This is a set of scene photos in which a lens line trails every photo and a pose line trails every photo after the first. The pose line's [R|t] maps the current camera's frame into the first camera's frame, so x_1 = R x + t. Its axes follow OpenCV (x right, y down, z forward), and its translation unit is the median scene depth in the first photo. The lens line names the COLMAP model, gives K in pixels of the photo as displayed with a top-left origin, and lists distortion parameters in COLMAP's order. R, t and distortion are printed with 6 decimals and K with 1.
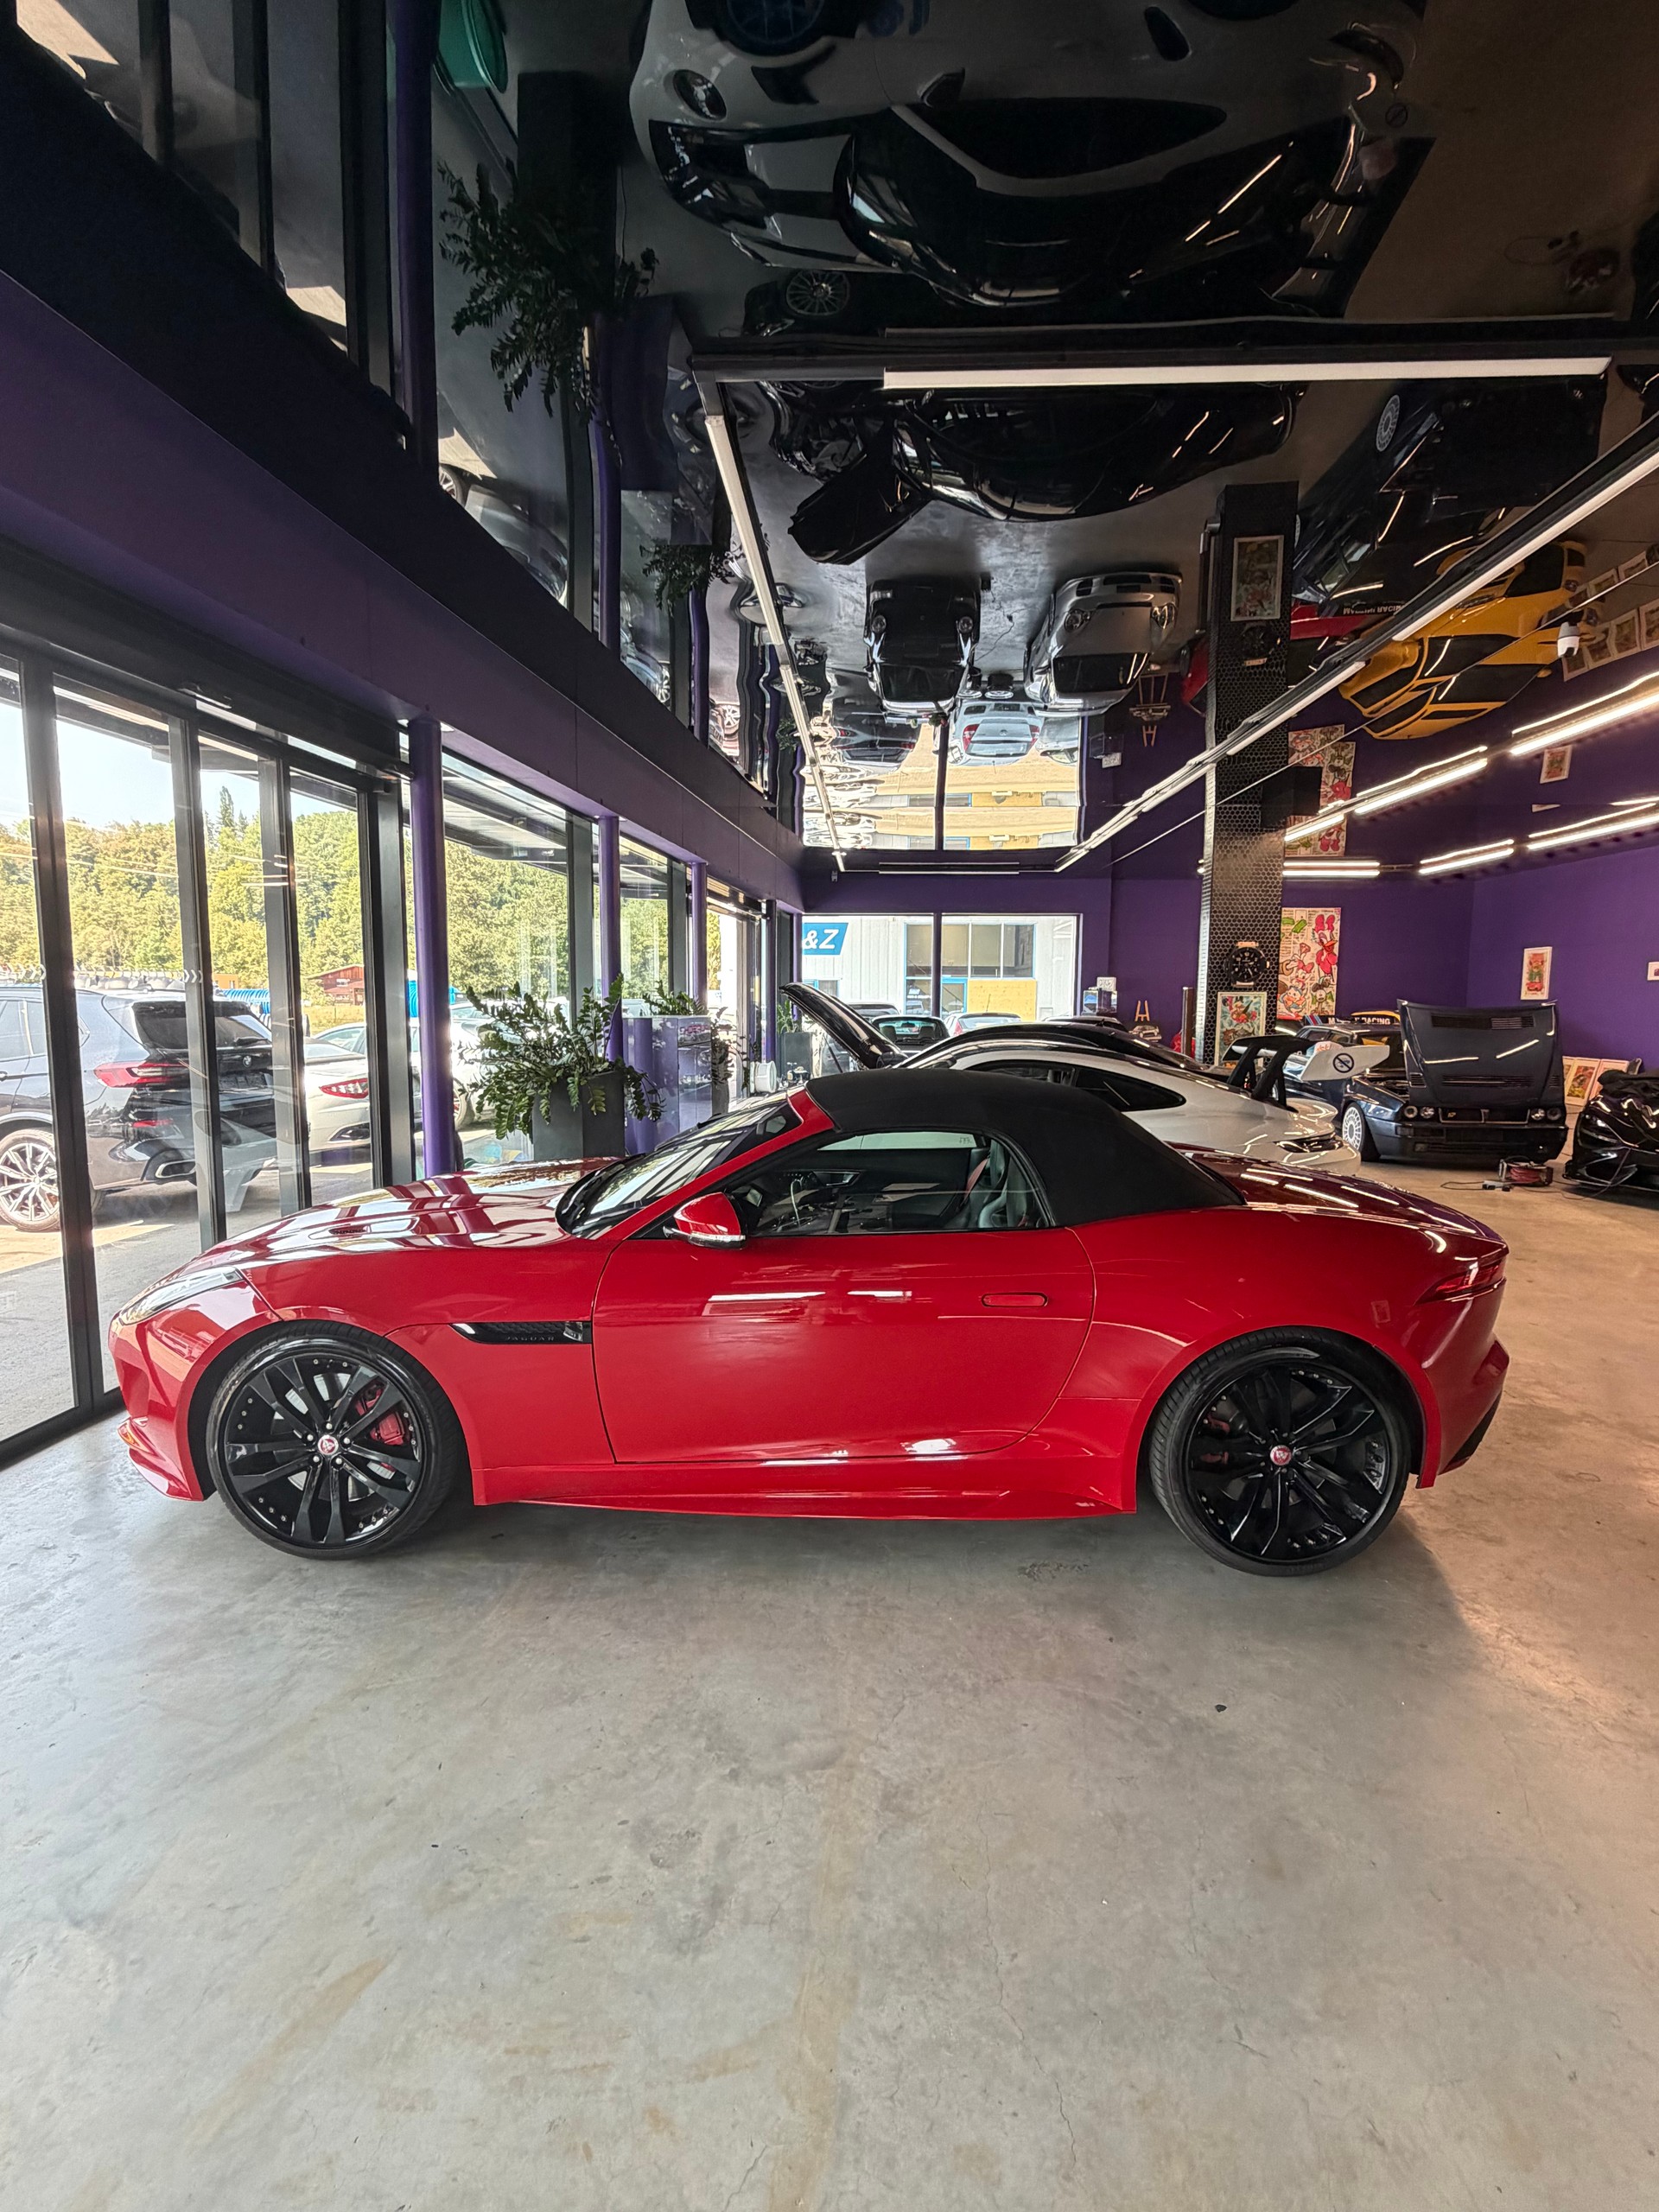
lens RADIAL K [[1003.0, 0, 853.5], [0, 1003.0, 1113.3], [0, 0, 1]] dist [-0.004275, 0.001312]
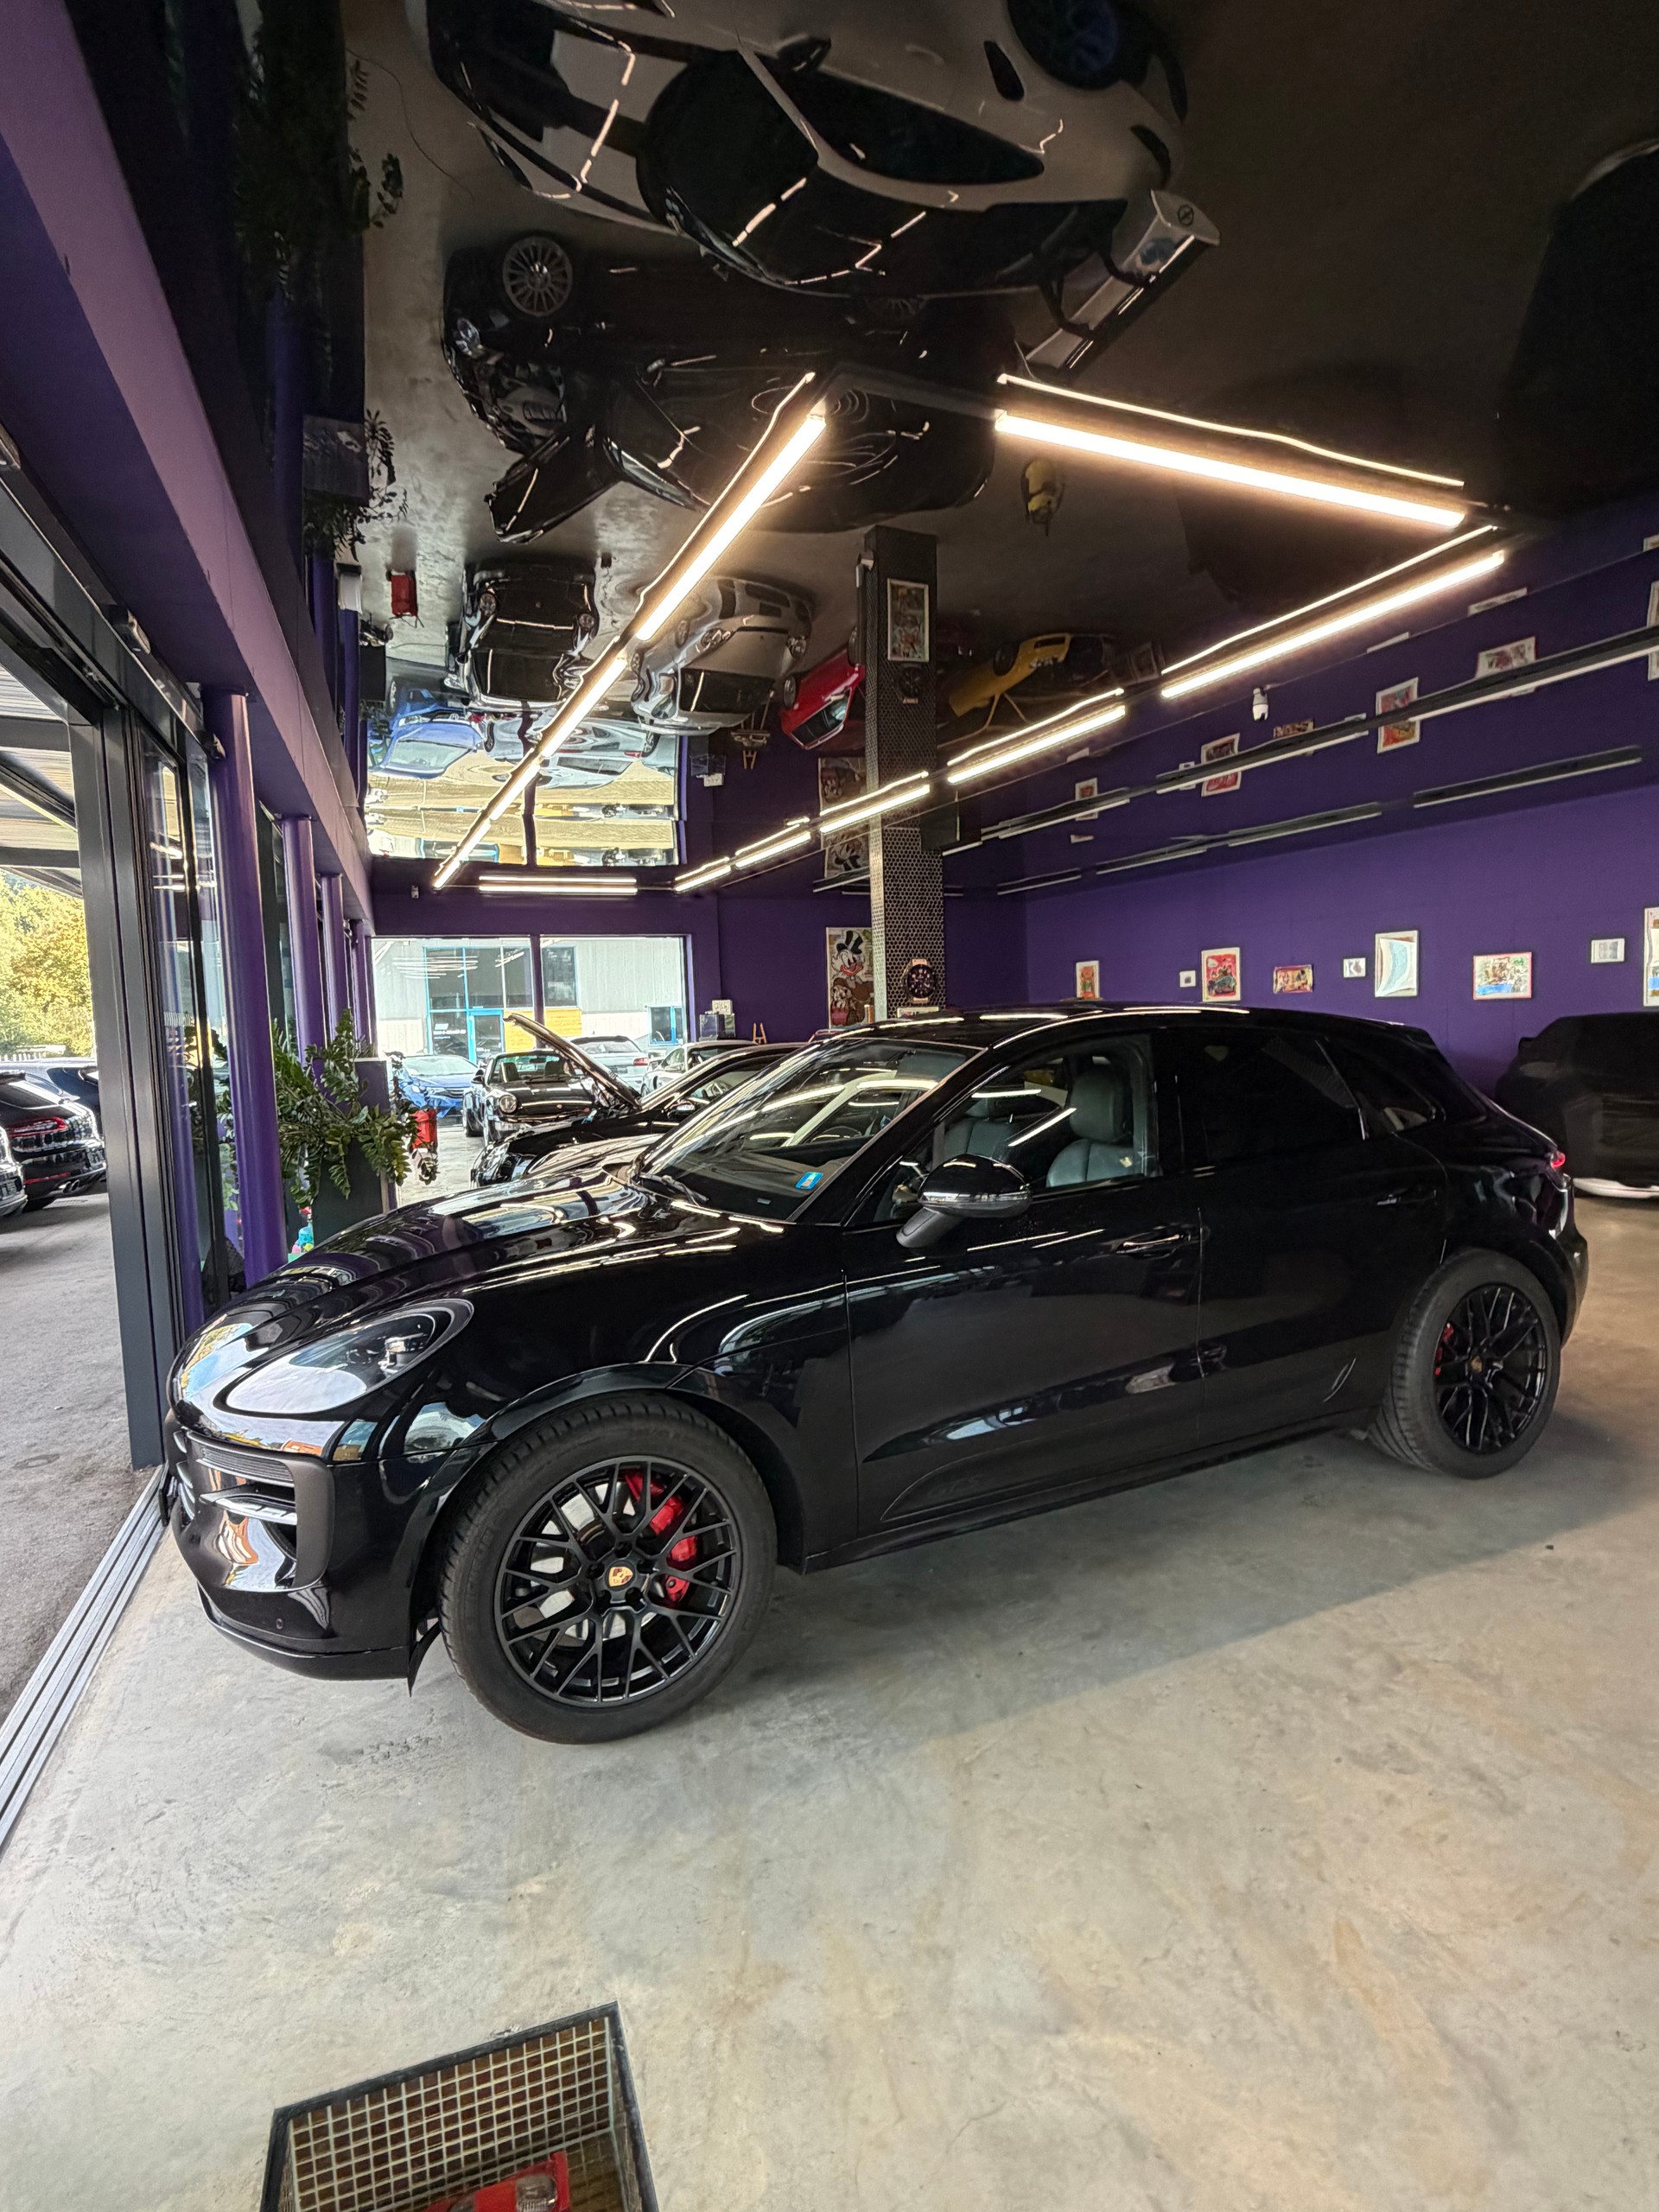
lens RADIAL K [[1088.0, 0, 863.7], [0, 1088.0, 1089.7], [0, 0, 1]] dist [-0.002366, 0.000141]
pose [[0.896591, -0.068092, 0.437594, -0.832365], [0.092504, 0.995108, -0.034689, -0.012420], [-0.433091, 0.071581, 0.898503, 0.084845]]
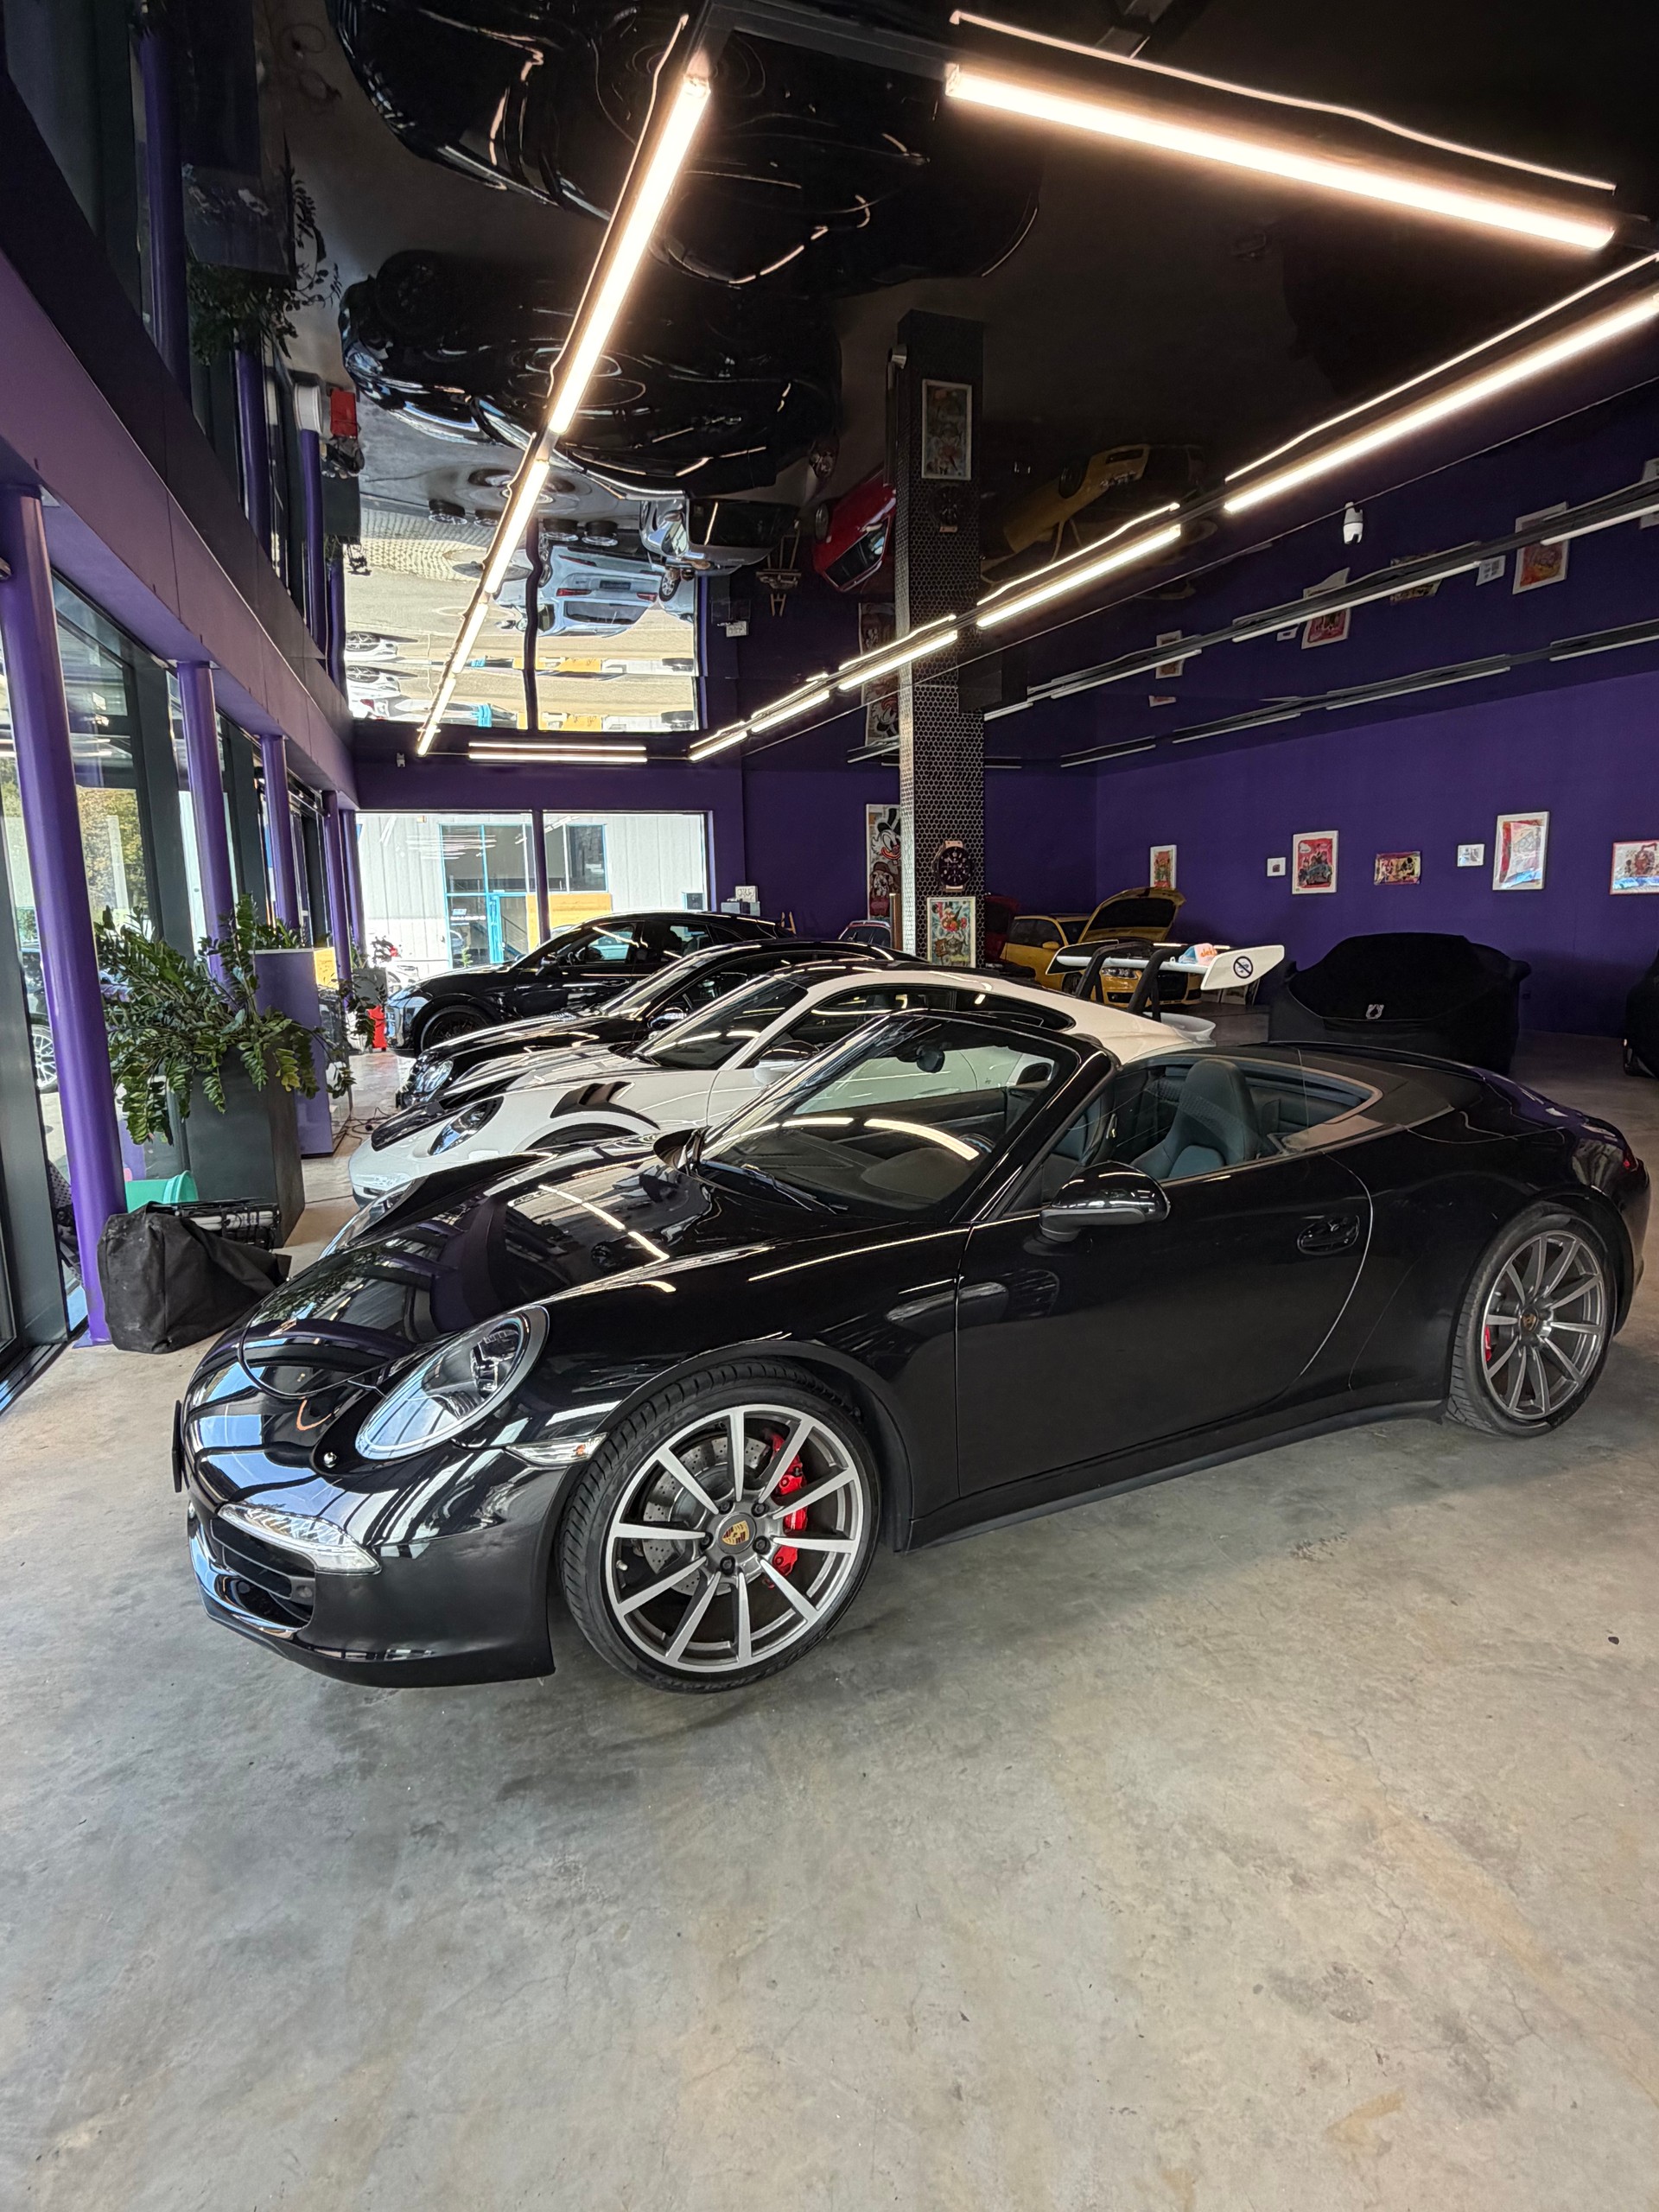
lens RADIAL K [[1187.1, 0, 865.3], [0, 1187.1, 1087.9], [0, 0, 1]] dist [-0.004947, 0.001562]
pose [[0.918394, -0.087745, 0.385815, -0.570225], [0.075650, 0.996052, 0.046453, -0.026021], [-0.388367, -0.013475, 0.921406, 0.215047]]
